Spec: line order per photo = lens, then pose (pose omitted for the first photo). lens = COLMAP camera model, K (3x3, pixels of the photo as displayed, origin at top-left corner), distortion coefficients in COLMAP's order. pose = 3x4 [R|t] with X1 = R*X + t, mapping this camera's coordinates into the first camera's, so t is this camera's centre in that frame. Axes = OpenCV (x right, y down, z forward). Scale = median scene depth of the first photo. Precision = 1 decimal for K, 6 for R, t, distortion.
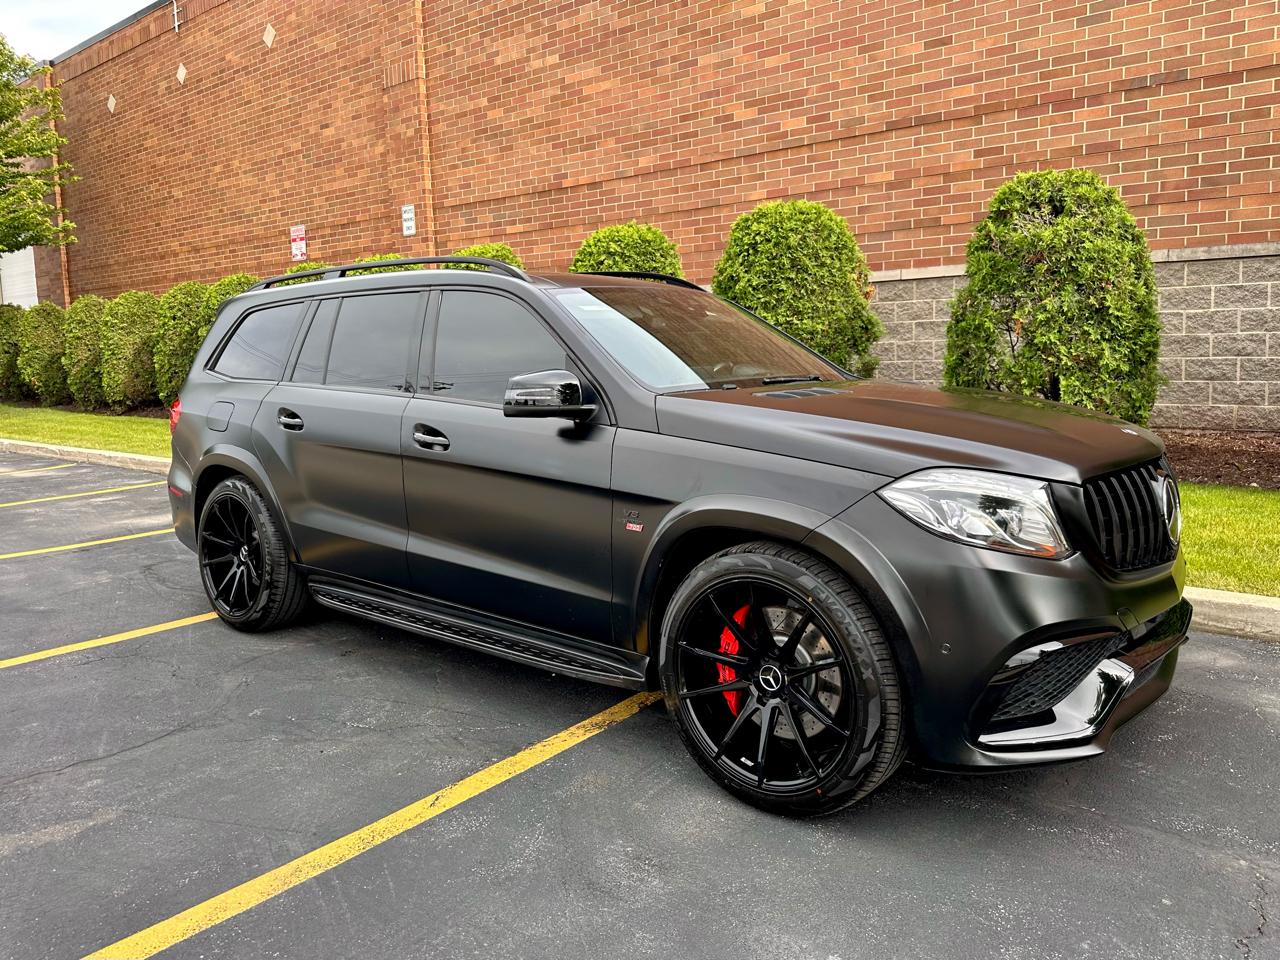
lens RADIAL K [[924.5, 0, 642.8], [0, 924.5, 434.8], [0, 0, 1]] dist [0.026055, -0.036917]
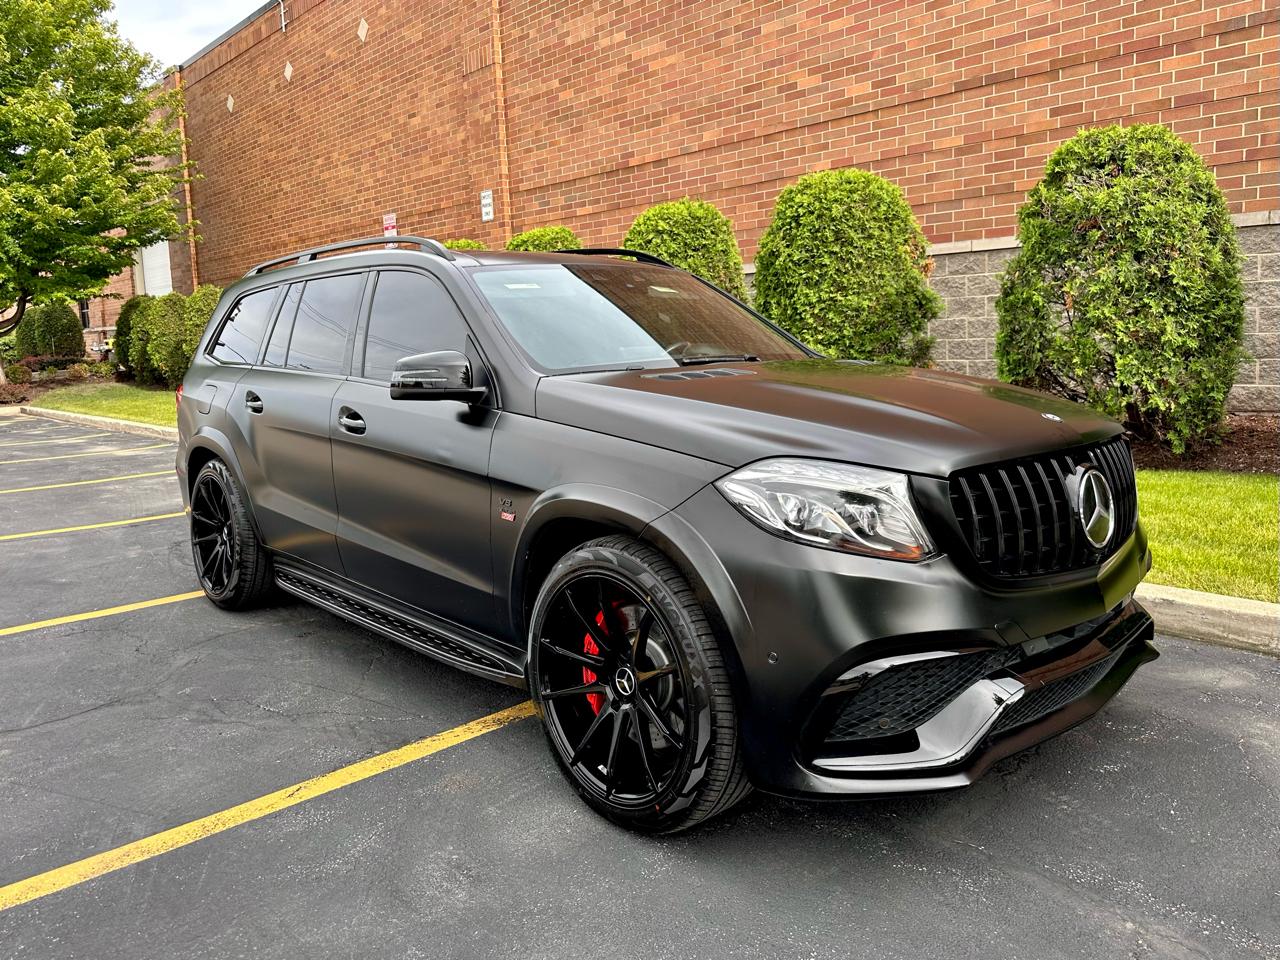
lens RADIAL K [[929.7, 0, 631.8], [0, 929.7, 426.8], [0, 0, 1]] dist [0.025517, -0.036591]
pose [[0.989315, 0.004016, -0.145737, 0.068091], [-0.002554, 0.999945, 0.010215, -0.000533], [0.145770, -0.009734, 0.989271, 0.019776]]
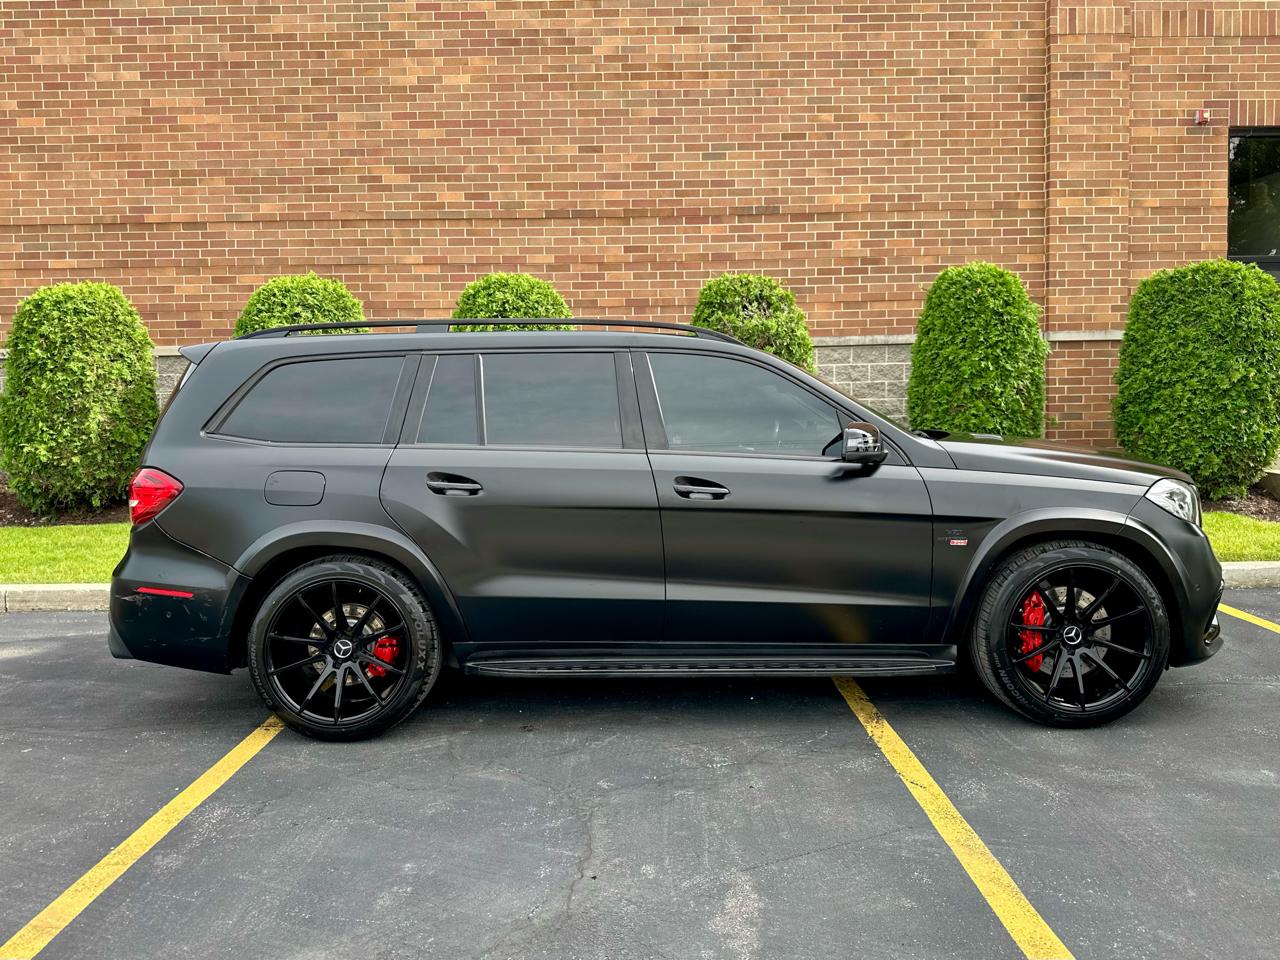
lens RADIAL K [[932.4, 0, 633.6], [0, 932.4, 440.6], [0, 0, 1]] dist [0.023753, -0.032833]
pose [[0.779601, -0.019182, 0.625983, -0.312534], [0.059634, 0.997263, -0.043708, -0.003006], [-0.623431, 0.071404, 0.778611, 0.066899]]
